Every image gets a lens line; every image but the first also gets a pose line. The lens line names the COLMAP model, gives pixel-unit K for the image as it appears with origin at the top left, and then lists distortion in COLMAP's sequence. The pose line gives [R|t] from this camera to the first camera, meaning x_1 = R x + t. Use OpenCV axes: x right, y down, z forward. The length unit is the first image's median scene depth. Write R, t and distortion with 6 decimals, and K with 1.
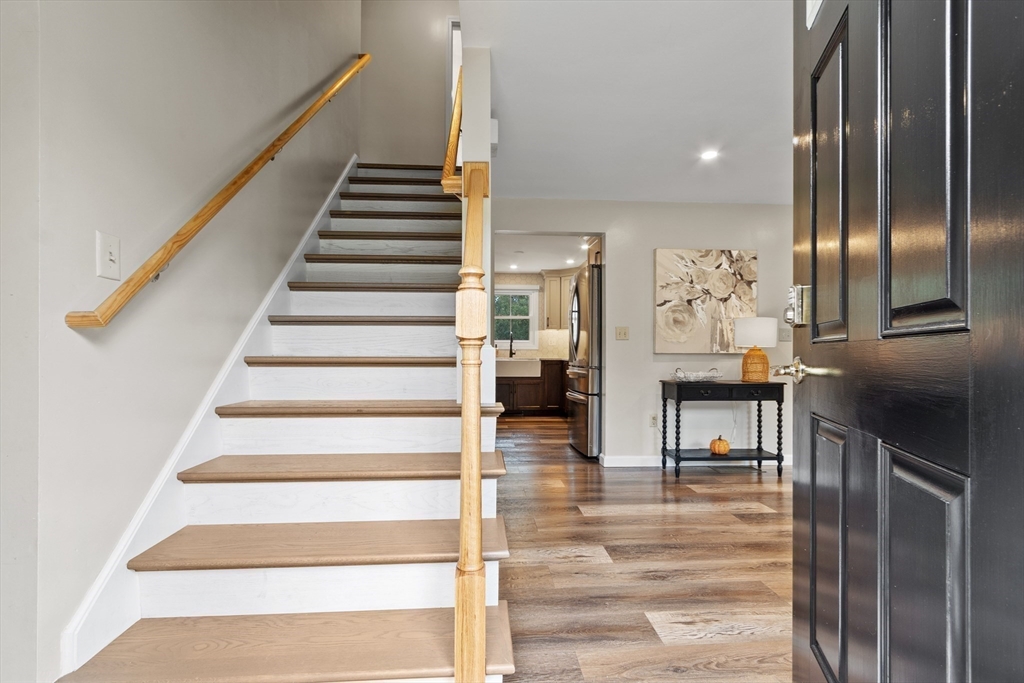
lens RADIAL K [[445.2, 0, 508.3], [0, 445.2, 347.8], [0, 0, 1]] dist [0.000711, 0.000033]
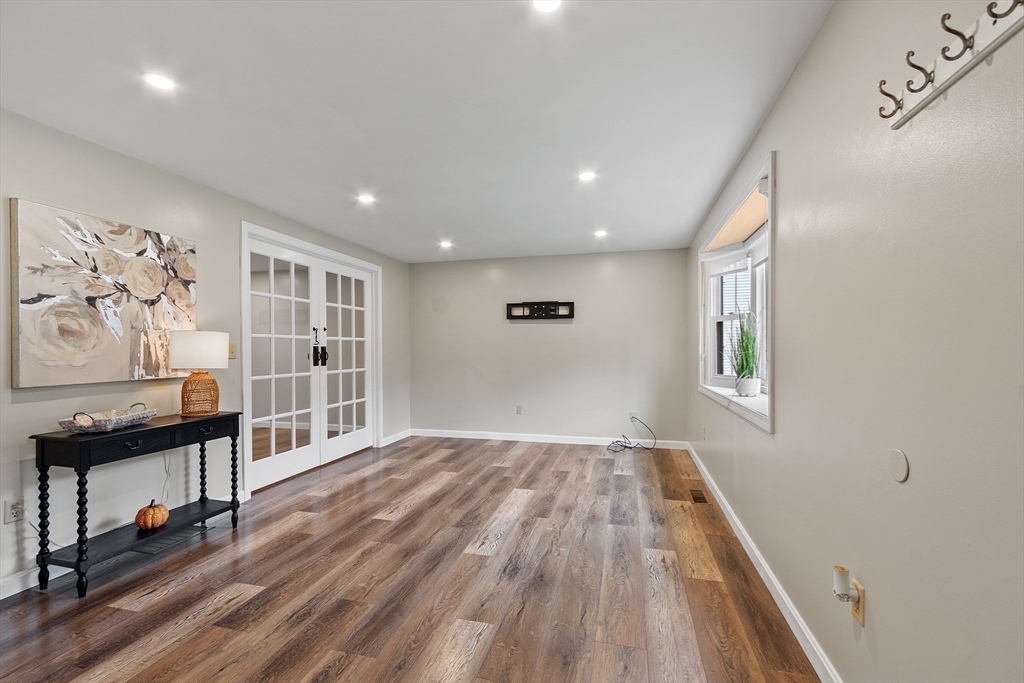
lens RADIAL K [[445.2, 0, 511.1], [0, 445.2, 351.5], [0, 0, 1]] dist [0.000711, 0.000033]
pose [[0.311702, -0.010878, 0.950118, -0.004269], [-0.008367, 0.999864, 0.014193, -0.045541], [-0.950143, -0.012373, 0.311569, 0.244144]]
